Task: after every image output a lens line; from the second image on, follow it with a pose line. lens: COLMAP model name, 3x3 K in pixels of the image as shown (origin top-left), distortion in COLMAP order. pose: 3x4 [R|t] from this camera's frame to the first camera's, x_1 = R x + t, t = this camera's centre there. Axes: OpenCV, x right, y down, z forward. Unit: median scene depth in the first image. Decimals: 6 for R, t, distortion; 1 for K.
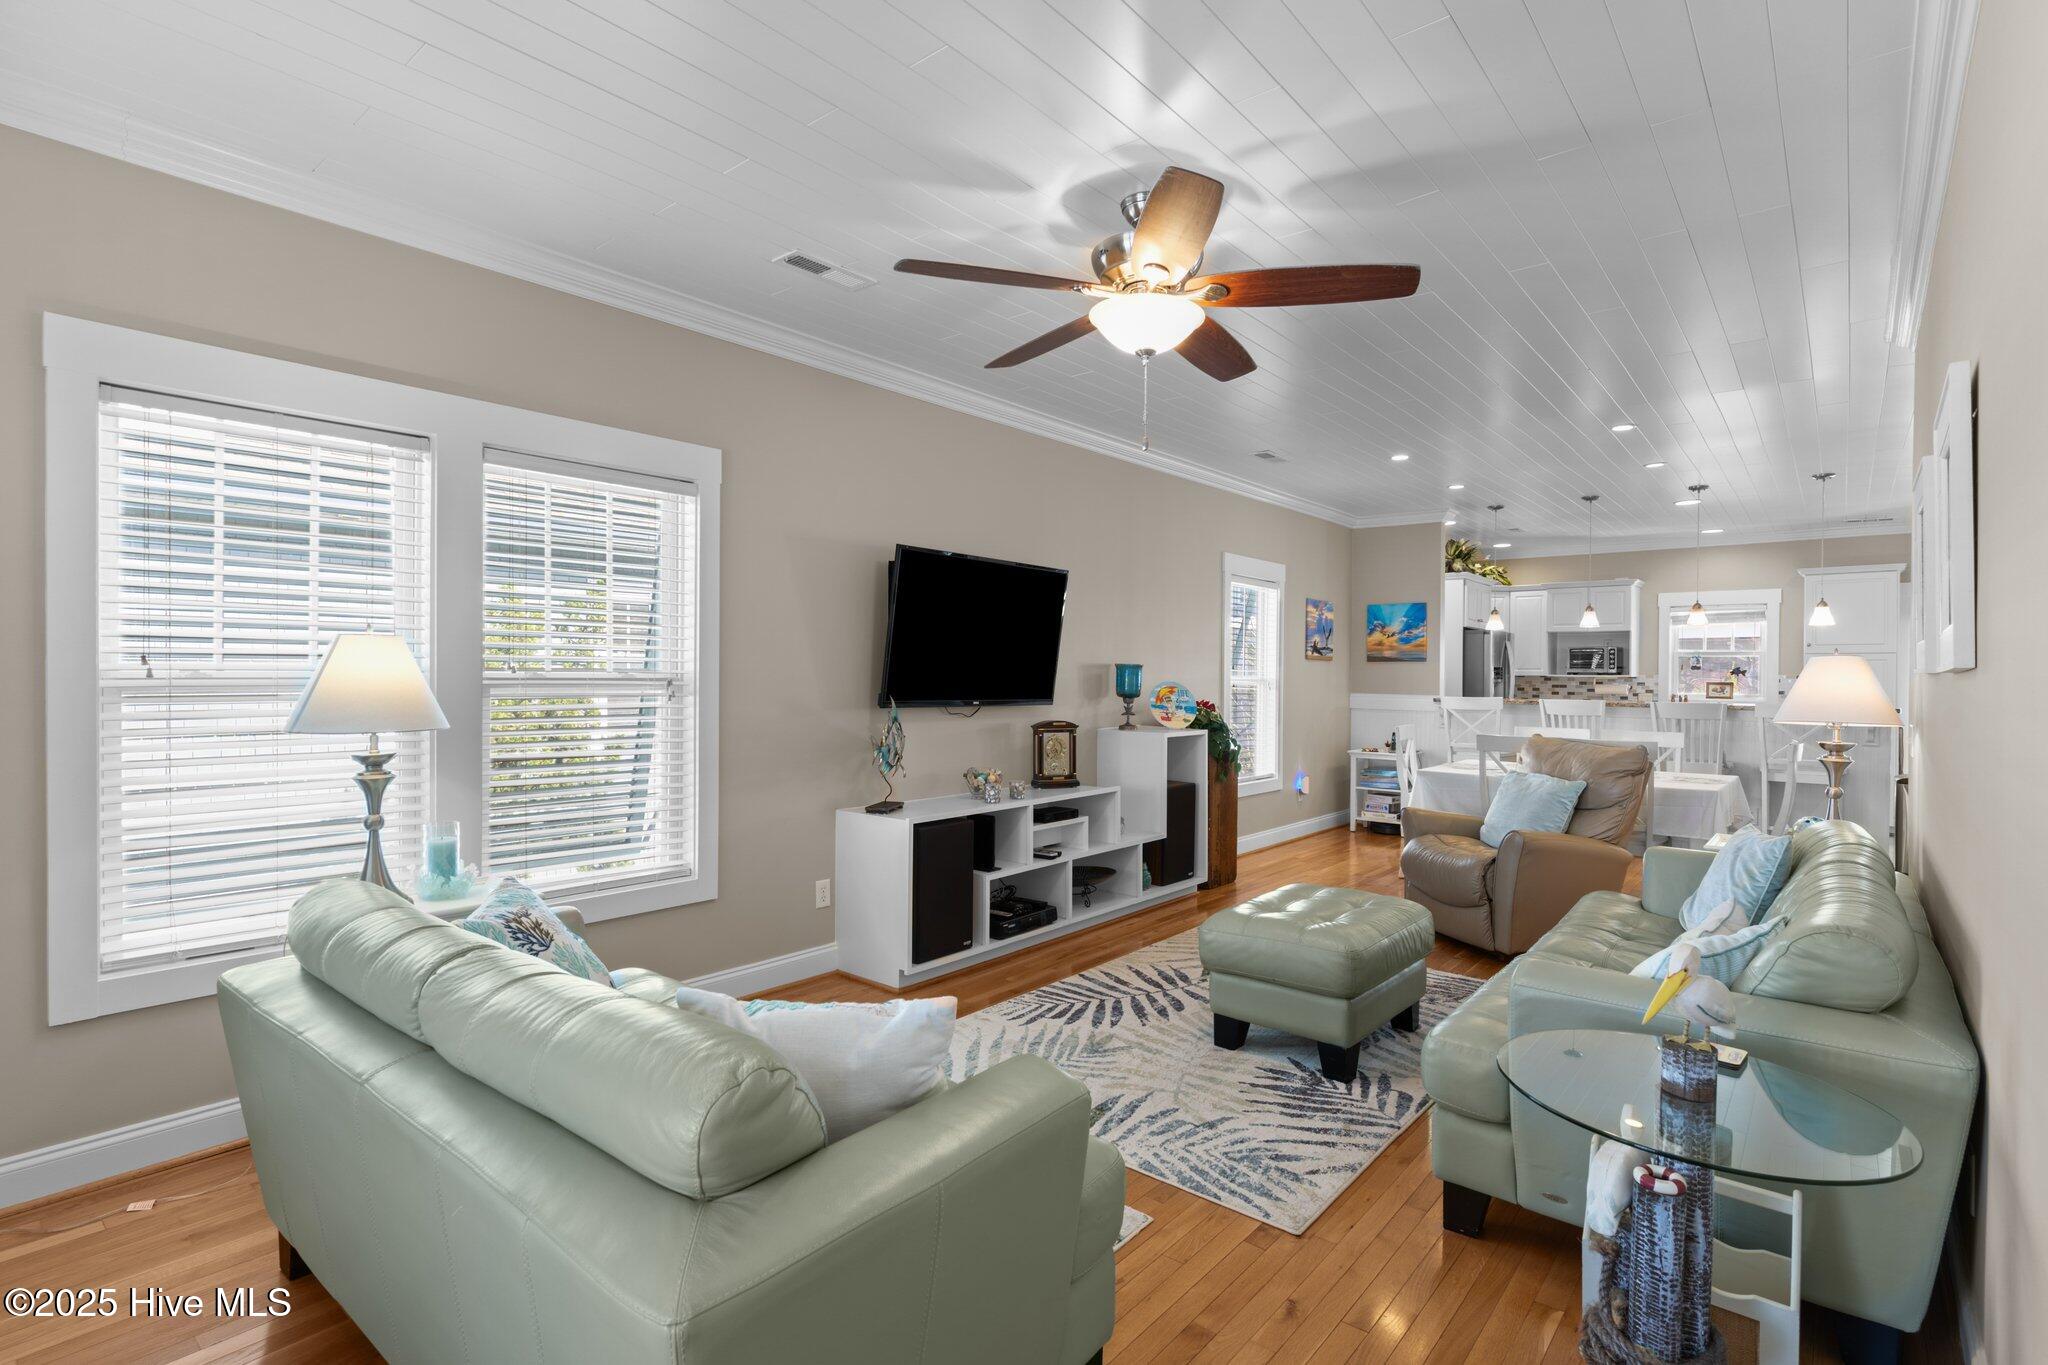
lens RADIAL K [[985.5, 0, 1019.1], [0, 985.5, 684.7], [0, 0, 1]] dist [0.011319, -0.000179]
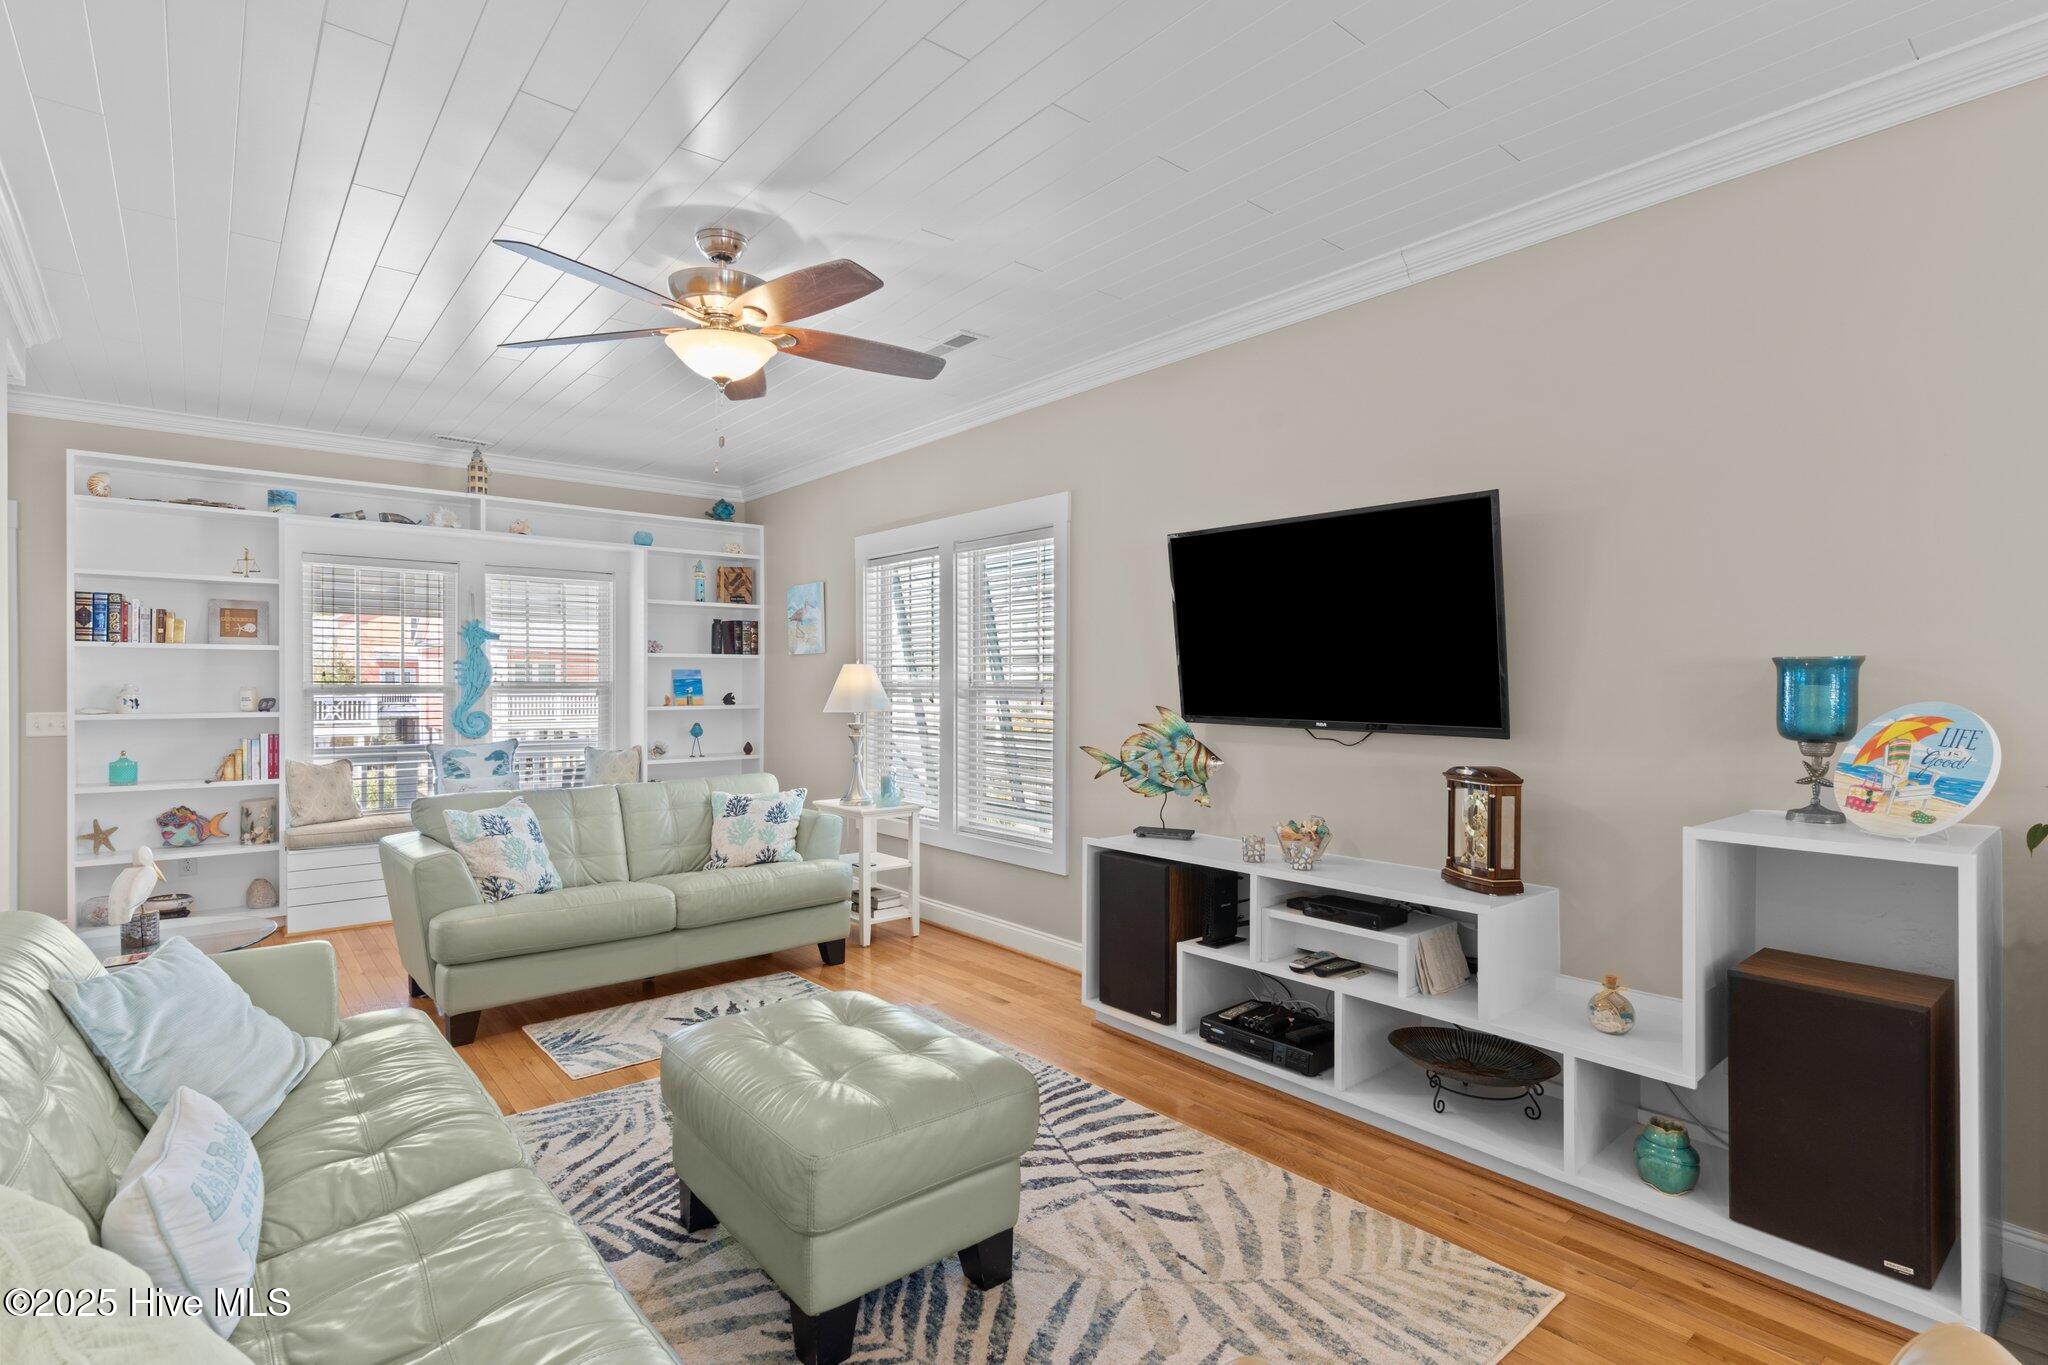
lens RADIAL K [[985.5, 0, 1016.4], [0, 985.5, 691.6], [0, 0, 1]] dist [0.011319, -0.000179]
pose [[-0.179135, 0.004946, -0.983812, 0.862093], [-0.012997, 0.999888, 0.007393, -0.008953], [0.983739, 0.014111, -0.179051, 1.157649]]
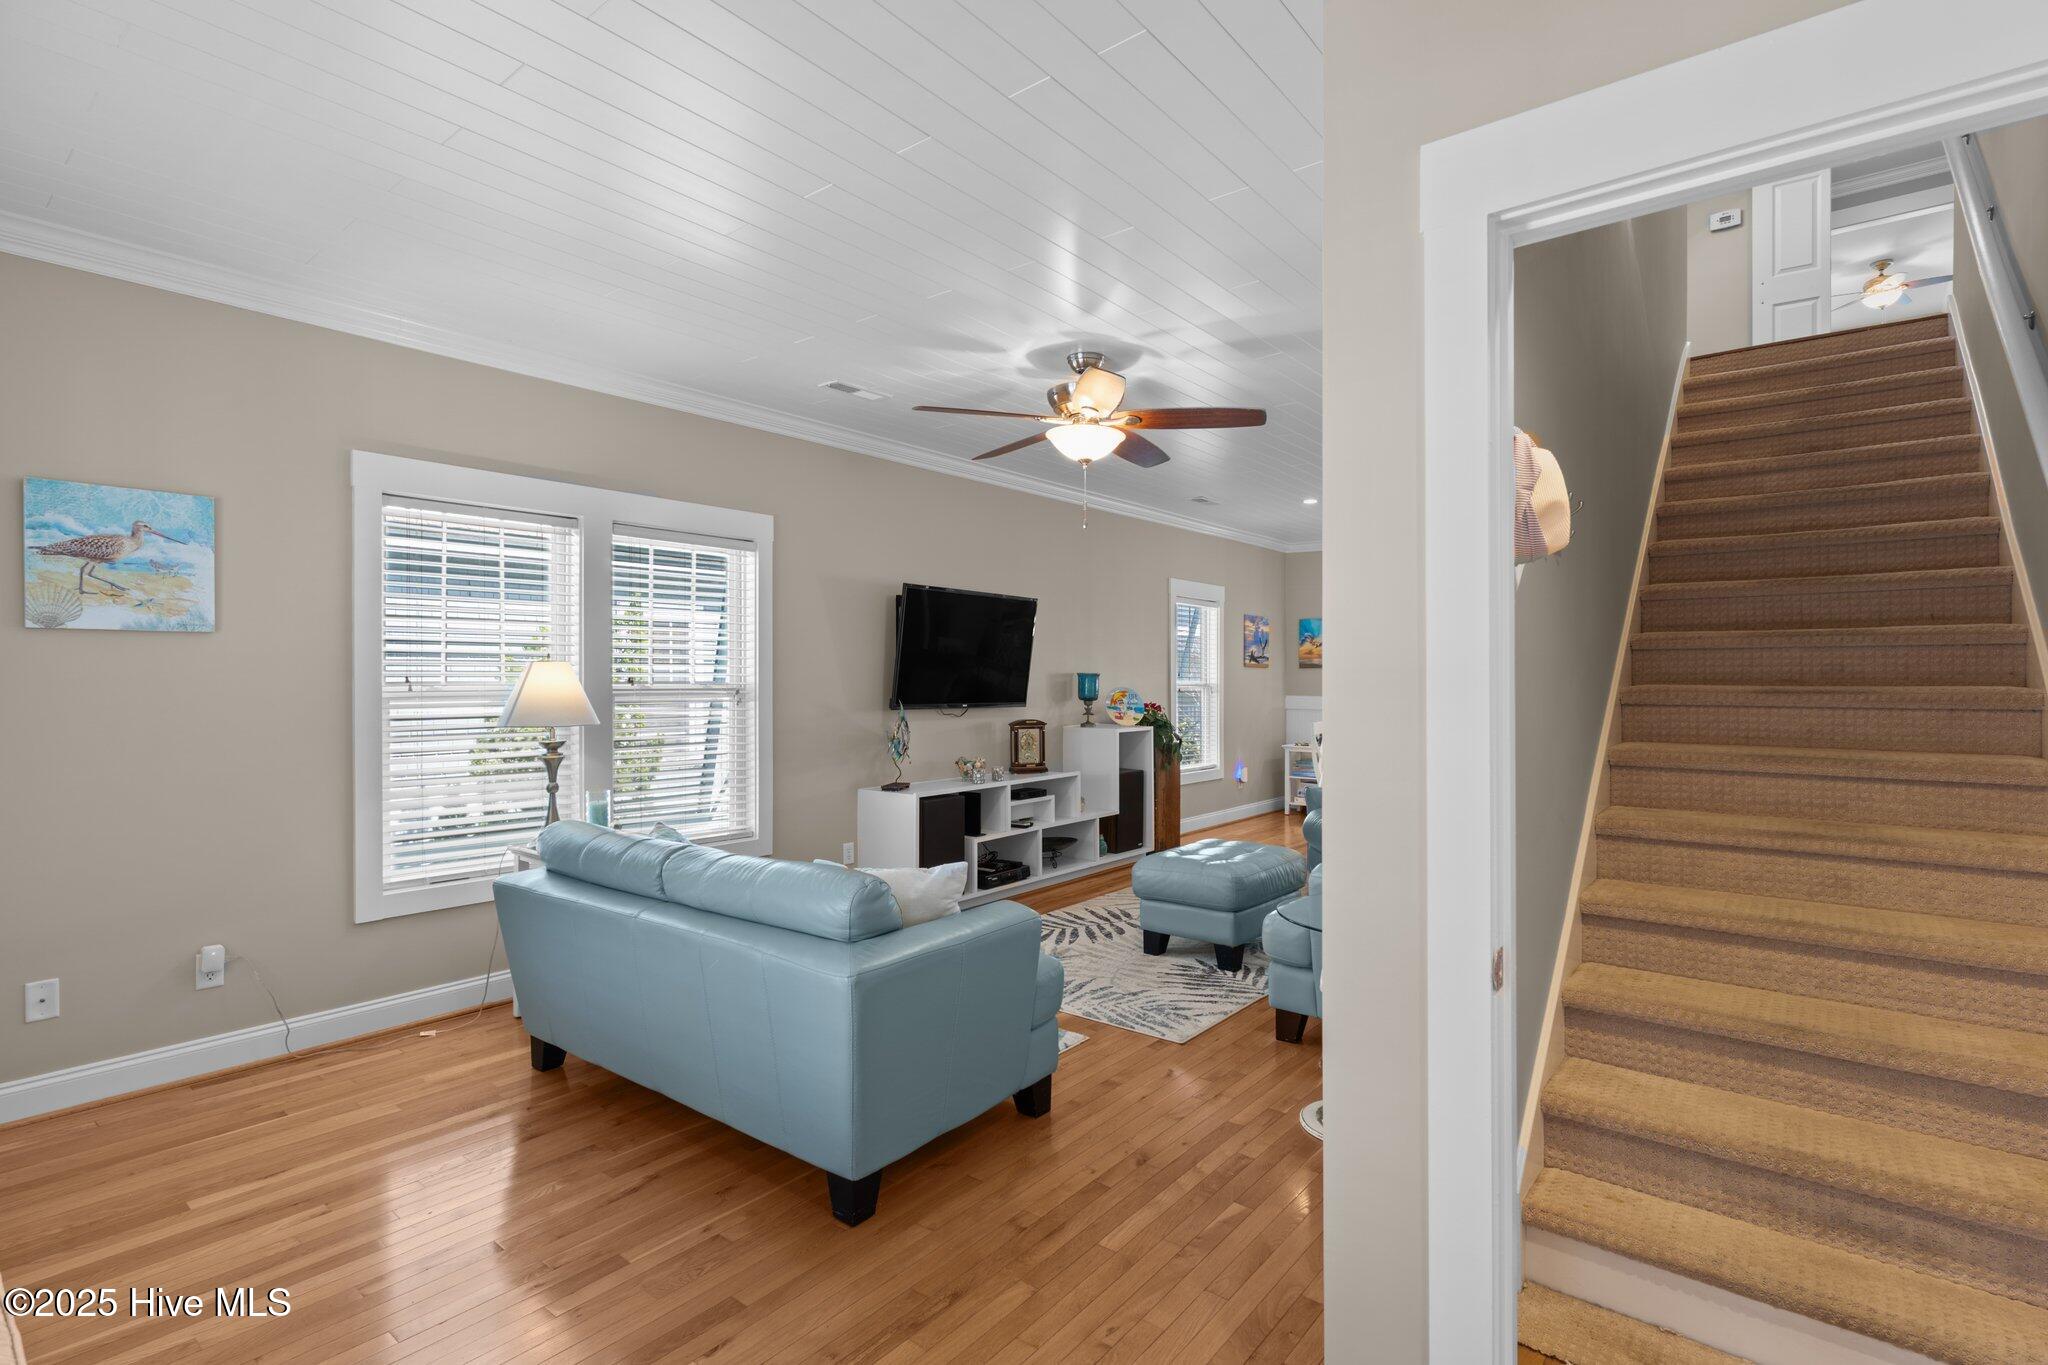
lens RADIAL K [[985.5, 0, 1024.8], [0, 985.5, 684.8], [0, 0, 1]] dist [0.011319, -0.000179]
pose [[0.999588, -0.007538, 0.027680, -0.001941], [0.007681, 0.999958, -0.005047, -0.001282], [-0.027641, 0.005258, 0.999604, -0.335643]]
